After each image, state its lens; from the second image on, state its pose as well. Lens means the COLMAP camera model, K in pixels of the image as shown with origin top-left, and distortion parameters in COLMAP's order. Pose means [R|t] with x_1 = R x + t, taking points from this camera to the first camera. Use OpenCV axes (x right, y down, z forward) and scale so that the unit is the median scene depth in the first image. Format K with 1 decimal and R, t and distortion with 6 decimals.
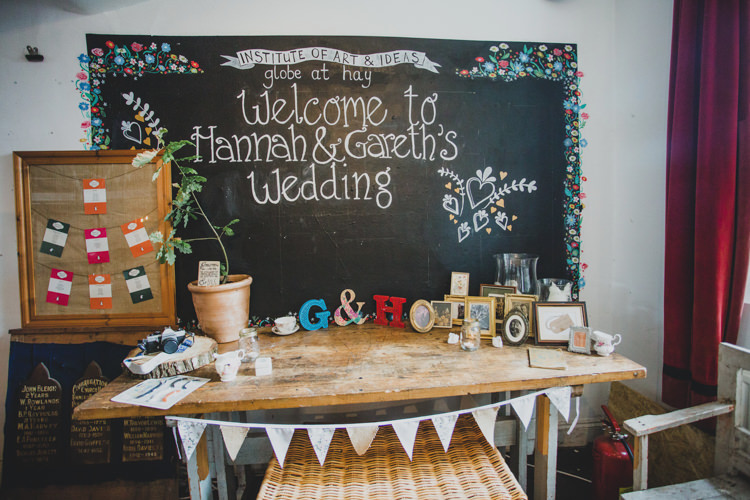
lens RADIAL K [[367.3, 0, 375.0], [0, 367.3, 250.0], [0, 0, 1]] dist [-0.000180, -0.000017]
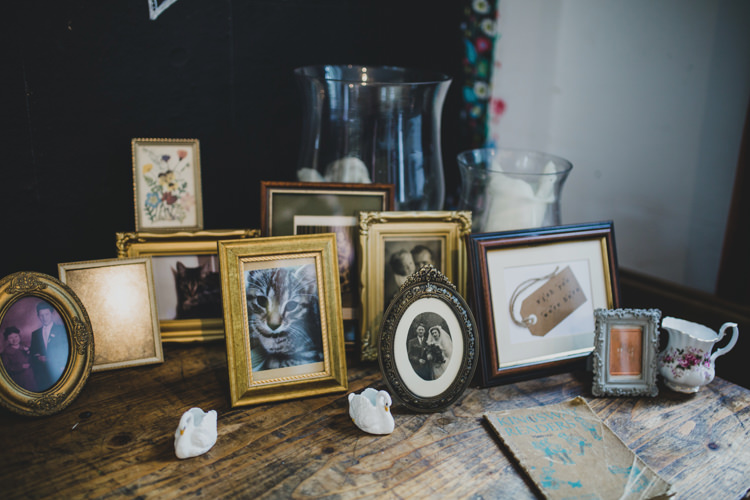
lens RADIAL K [[718.8, 0, 375.0], [0, 718.8, 250.0], [0, 0, 1]] dist [-0.007163, -0.002346]
pose [[0.808918, -0.132781, 0.572730, 0.056726], [0.001600, 0.974656, 0.223703, 0.026240], [-0.587919, -0.180042, 0.788630, 0.567147]]
